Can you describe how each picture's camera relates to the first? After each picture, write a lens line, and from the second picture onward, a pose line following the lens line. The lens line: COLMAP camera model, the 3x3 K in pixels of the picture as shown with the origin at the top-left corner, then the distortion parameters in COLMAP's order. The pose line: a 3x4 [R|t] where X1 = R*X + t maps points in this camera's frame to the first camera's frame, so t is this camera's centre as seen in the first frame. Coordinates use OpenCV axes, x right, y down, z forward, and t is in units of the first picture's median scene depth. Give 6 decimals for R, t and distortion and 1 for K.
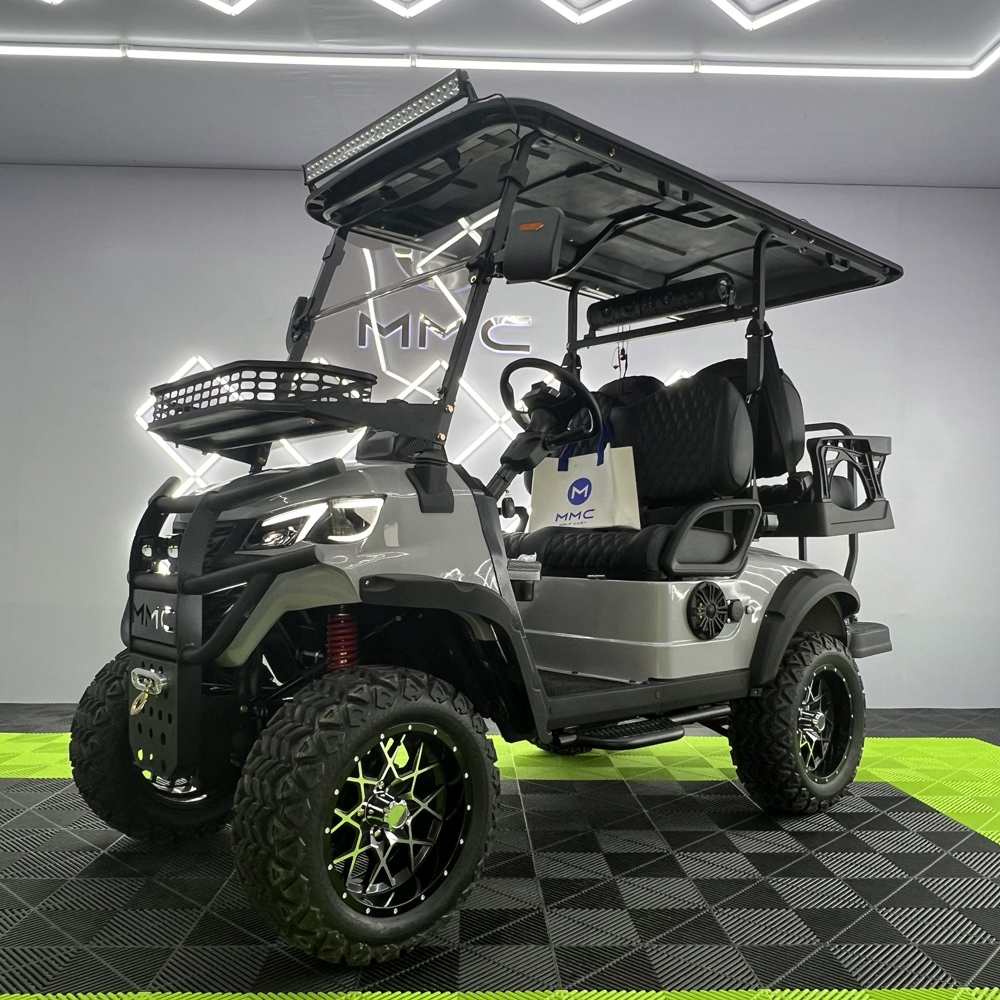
lens RADIAL K [[892.6, 0, 500.0], [0, 892.6, 500.0], [0, 0, 1]] dist [-0.004936, -0.000854]
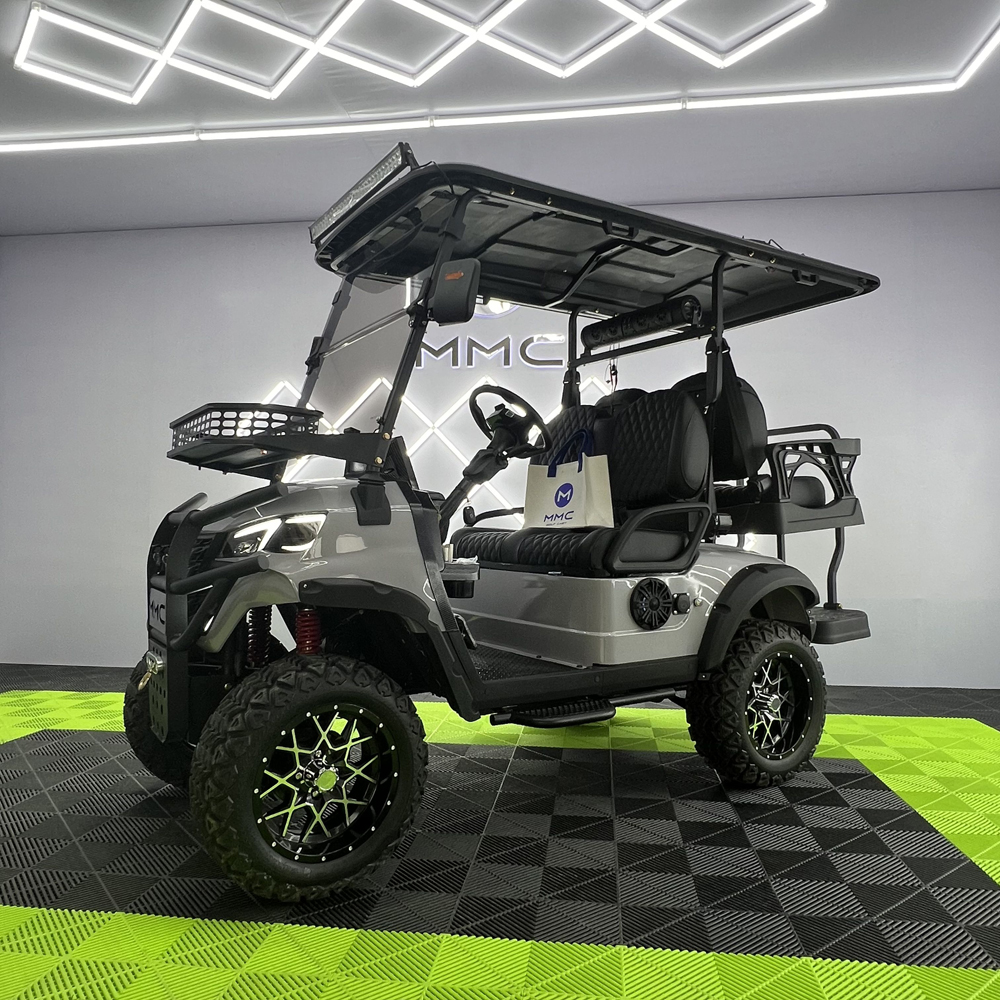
lens RADIAL K [[790.9, 0, 500.0], [0, 790.9, 500.0], [0, 0, 1]] dist [-0.006362, 0.001419]
pose [[0.987802, -0.015019, -0.154988, 0.201812], [0.017767, 0.999708, 0.016363, -0.026079], [0.154697, -0.018917, 0.987781, -0.006936]]
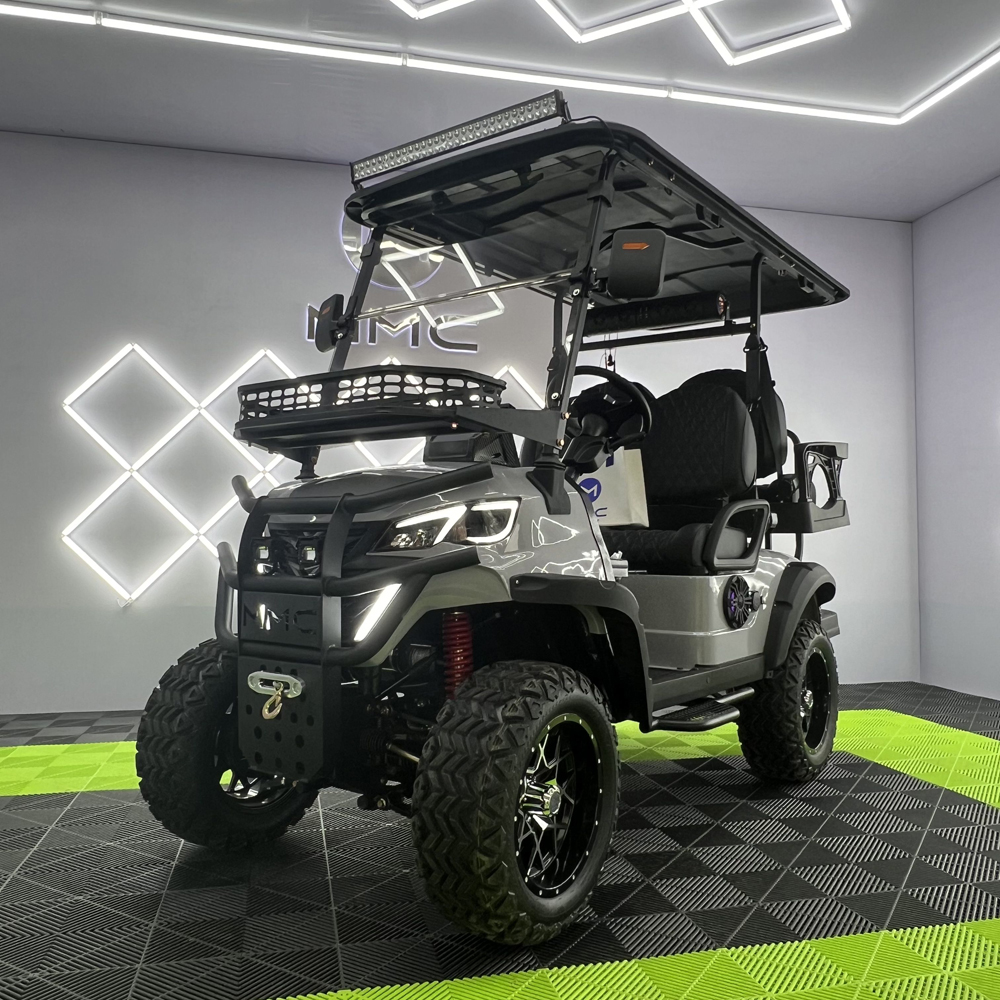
lens RADIAL K [[892.6, 0, 500.0], [0, 892.6, 500.0], [0, 0, 1]] dist [-0.004936, -0.000854]
pose [[0.979754, 0.002946, 0.200183, -0.274844], [-0.004758, 0.999952, 0.008570, -0.008885], [-0.200148, -0.009349, 0.979721, -0.014361]]
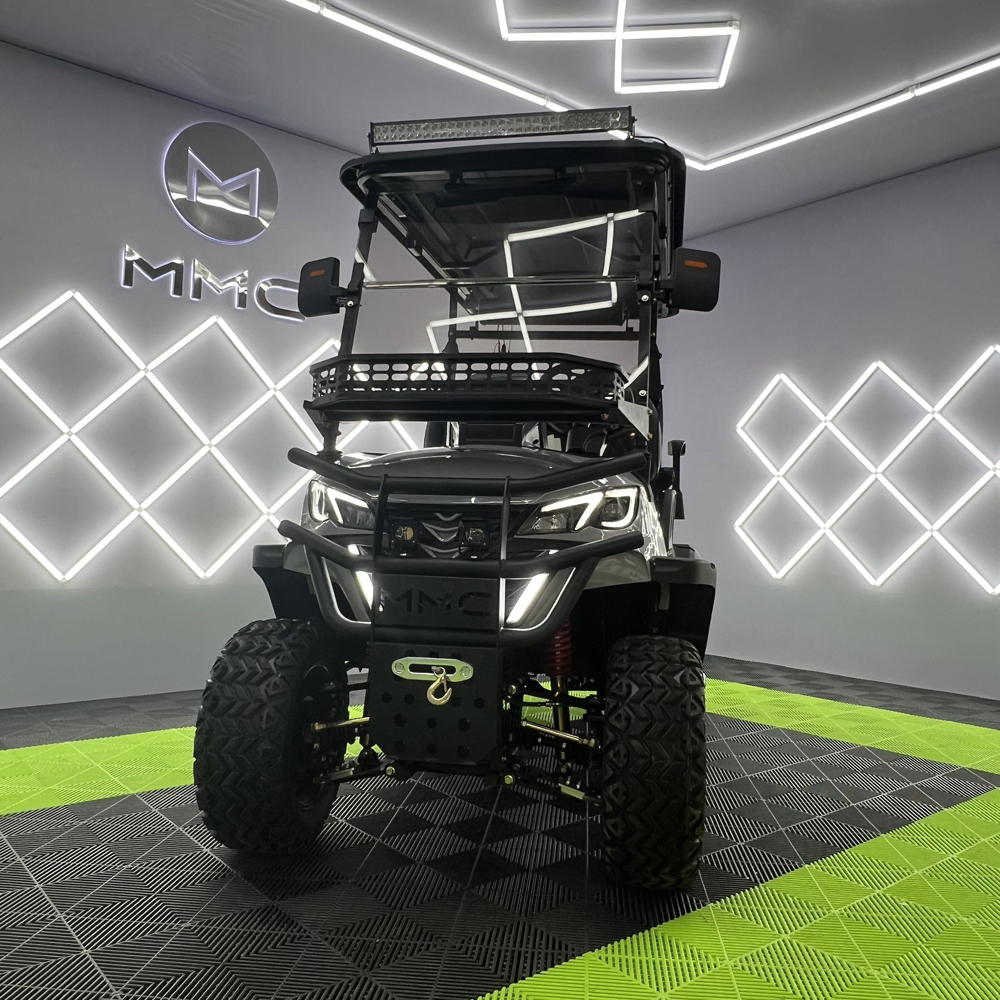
lens RADIAL K [[892.6, 0, 500.0], [0, 892.6, 500.0], [0, 0, 1]] dist [-0.004936, -0.000854]
pose [[0.794325, 0.023847, 0.607024, -0.728758], [-0.047482, 0.998610, 0.022902, -0.004130], [-0.605634, -0.047014, 0.794353, 0.156063]]
